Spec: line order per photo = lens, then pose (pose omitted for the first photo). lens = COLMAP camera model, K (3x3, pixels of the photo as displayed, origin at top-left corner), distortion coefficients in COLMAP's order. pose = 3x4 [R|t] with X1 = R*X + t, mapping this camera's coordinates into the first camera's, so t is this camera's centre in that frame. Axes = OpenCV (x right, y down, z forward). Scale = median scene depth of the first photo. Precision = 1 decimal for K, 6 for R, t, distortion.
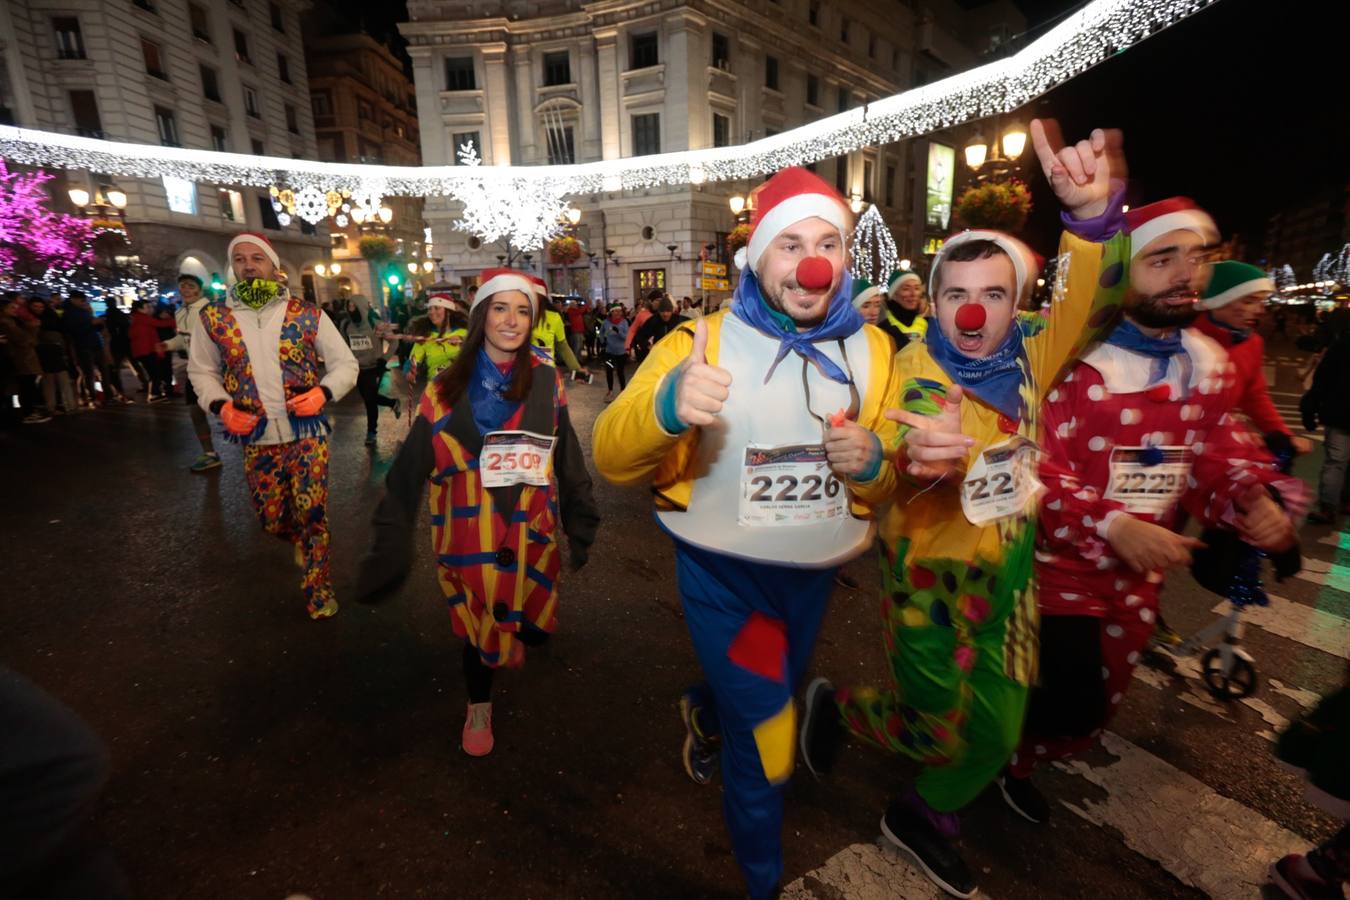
lens RADIAL K [[615.4, 0, 675.3], [0, 615.4, 453.5], [0, 0, 1]] dist [-0.048198, 0.016259]
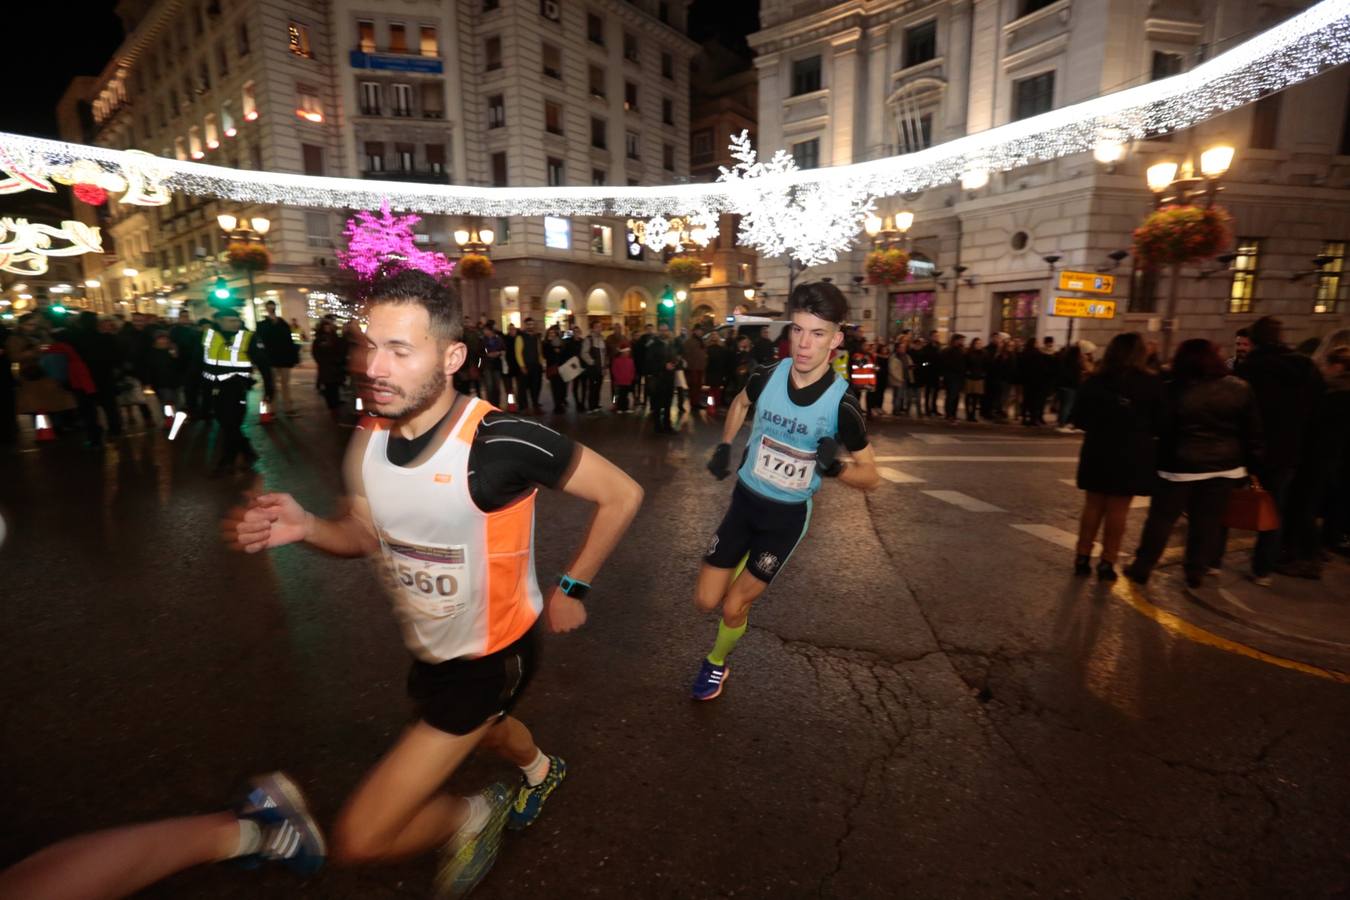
lens RADIAL K [[612.6, 0, 674.1], [0, 612.6, 454.6], [0, 0, 1]] dist [-0.049935, 0.017847]
pose [[0.807091, 0.127504, -0.576495, 0.068060], [-0.154475, 0.987994, 0.002252, -0.053127], [0.569861, 0.087237, 0.817098, 0.221420]]
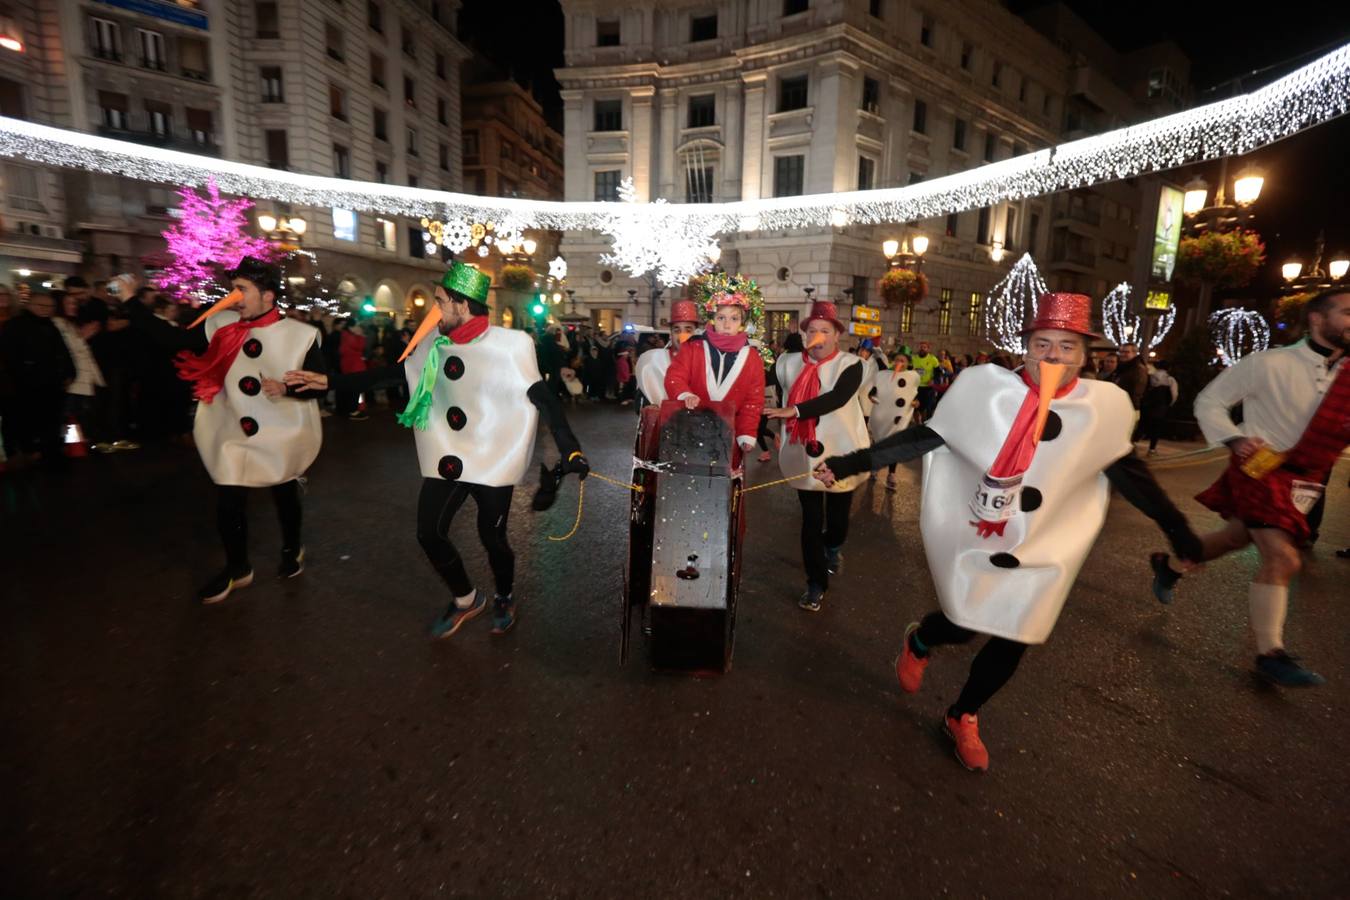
lens RADIAL K [[621.1, 0, 674.0], [0, 621.1, 453.1], [0, 0, 1]] dist [-0.049758, 0.017556]
pose [[0.988052, 0.070776, -0.136907, -0.062976], [-0.079354, 0.995144, -0.058242, -0.004290], [0.132120, 0.068411, 0.988870, 0.019855]]
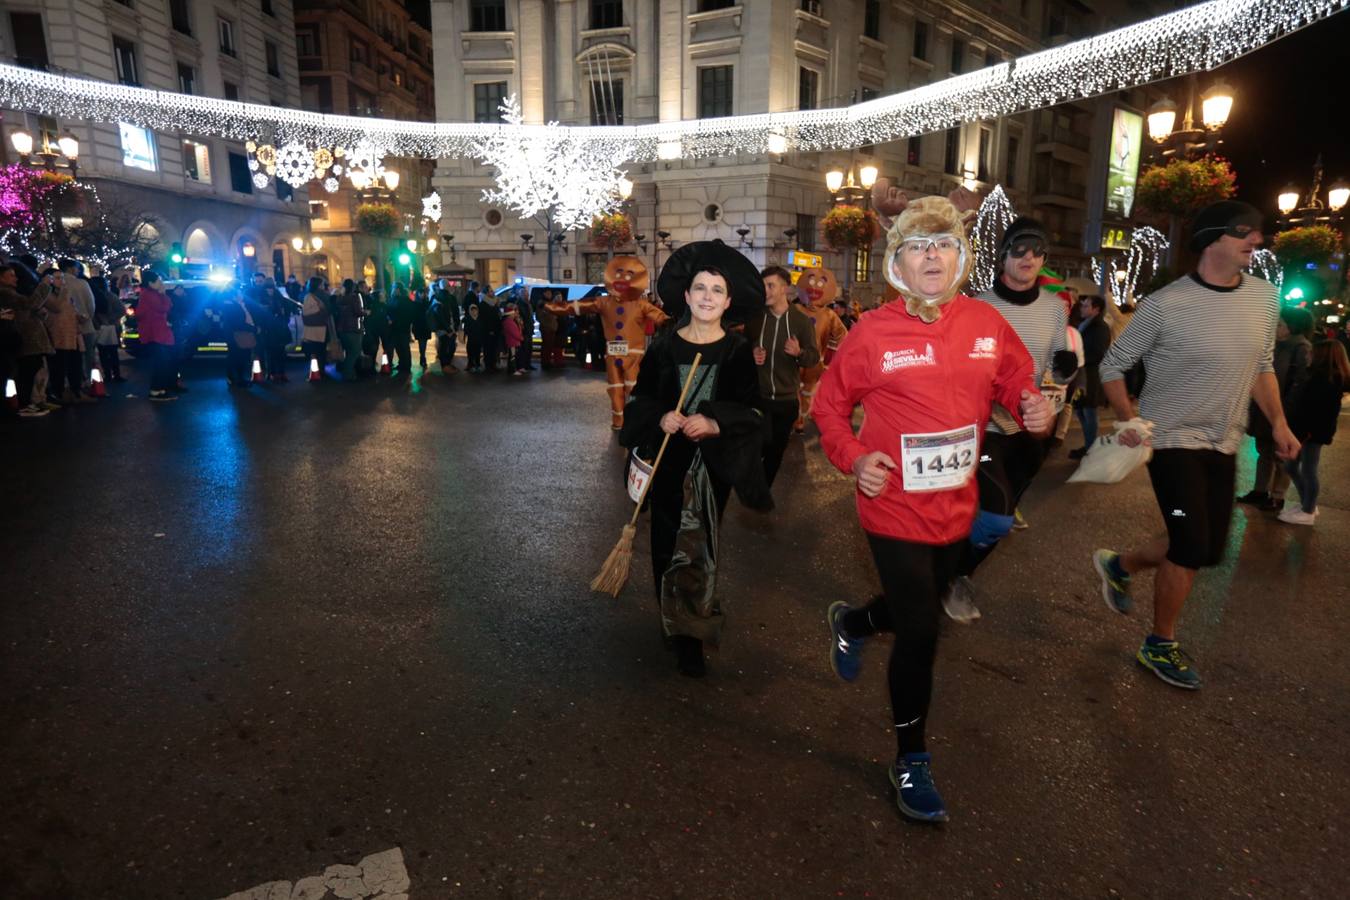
lens RADIAL K [[783.7, 0, 675.0], [0, 783.7, 450.7], [0, 0, 1]] dist [-0.037895, 0.035375]
pose [[0.998551, 0.038689, -0.037396, -0.043558], [-0.040523, 0.997947, -0.049587, 0.003252], [0.035401, 0.051031, 0.998069, -0.005853]]
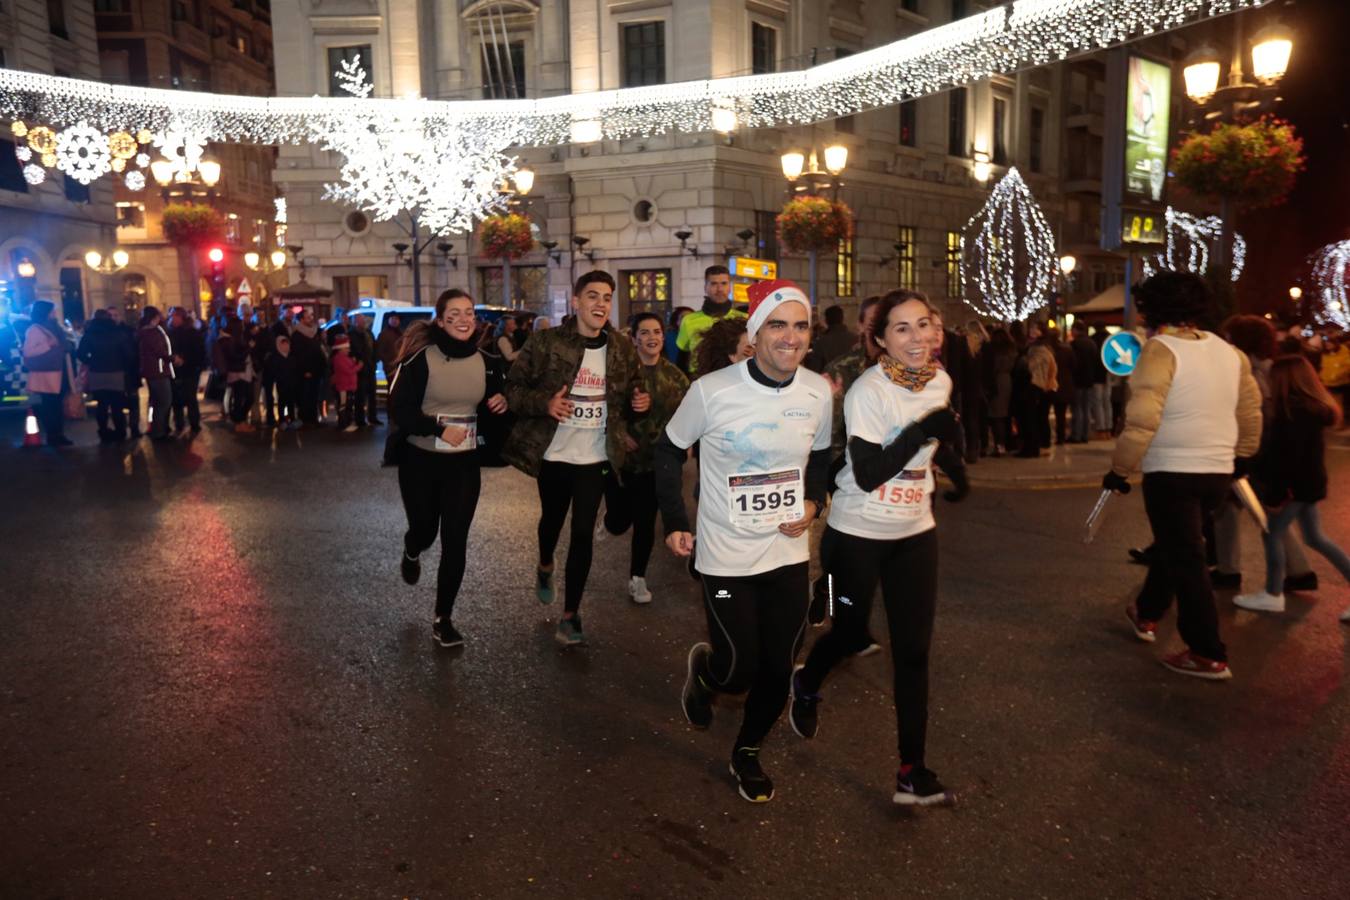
lens RADIAL K [[1016.0, 0, 675.9], [0, 1016.0, 450.8], [0, 0, 1]] dist [-0.010041, 0.061089]
pose [[0.999946, 0.010320, -0.001249, -0.008708], [-0.010396, 0.992939, -0.118171, -0.003074], [0.000020, 0.118178, 0.992992, 0.021969]]
